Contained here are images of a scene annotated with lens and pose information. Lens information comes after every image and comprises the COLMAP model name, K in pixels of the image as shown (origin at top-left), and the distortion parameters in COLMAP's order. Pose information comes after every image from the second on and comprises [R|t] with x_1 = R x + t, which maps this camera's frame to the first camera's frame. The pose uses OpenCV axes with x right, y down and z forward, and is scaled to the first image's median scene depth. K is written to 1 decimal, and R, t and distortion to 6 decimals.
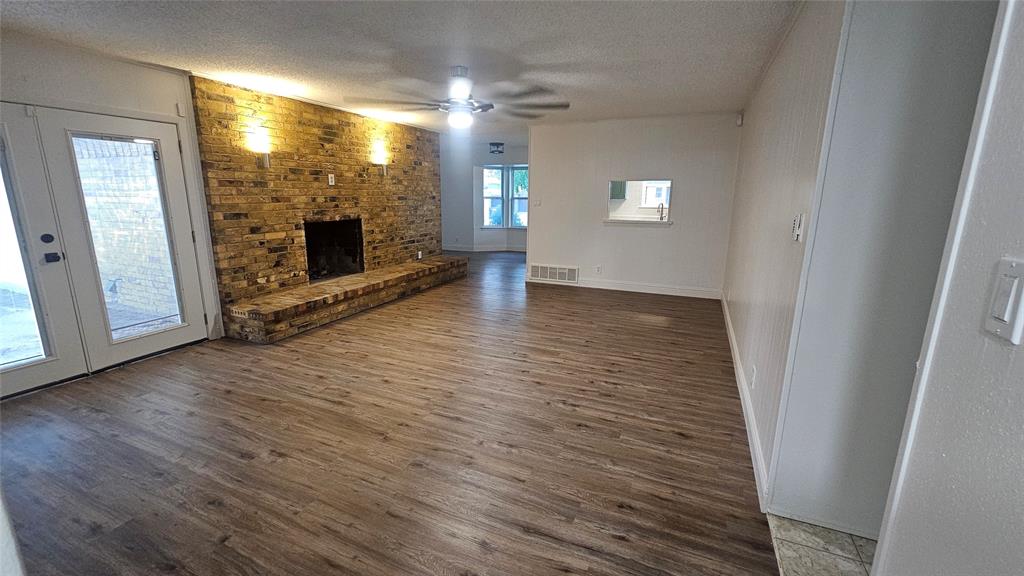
lens RADIAL K [[421.3, 0, 508.1], [0, 421.3, 286.5], [0, 0, 1]] dist [-0.000290, 0.001645]
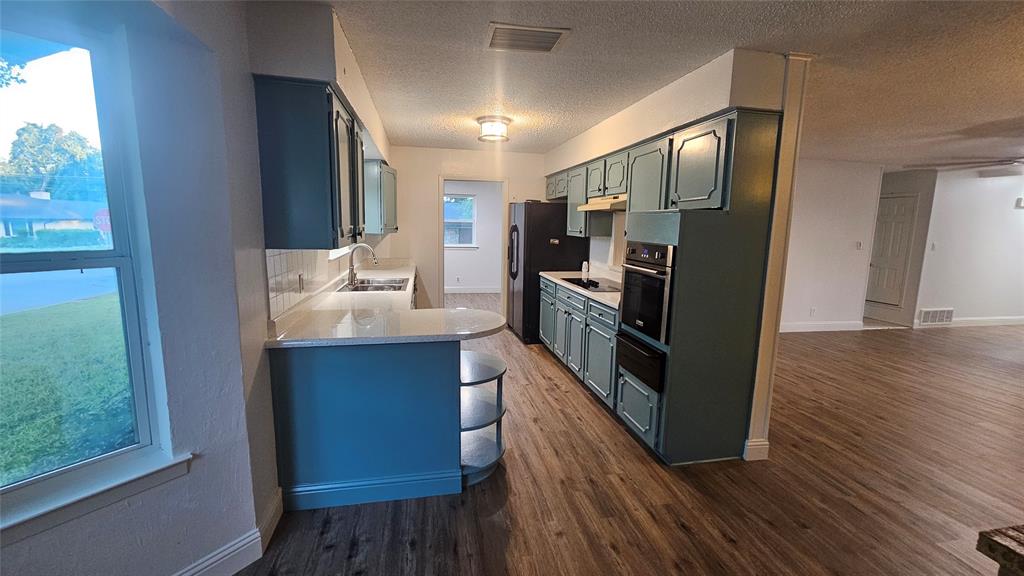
lens RADIAL K [[421.3, 0, 509.9], [0, 421.3, 284.0], [0, 0, 1]] dist [-0.000290, 0.001645]
pose [[-0.582184, -0.132109, 0.802252, -0.190142], [0.149567, 0.952471, 0.265384, -0.521901], [-0.799182, 0.274493, -0.534754, 2.300741]]
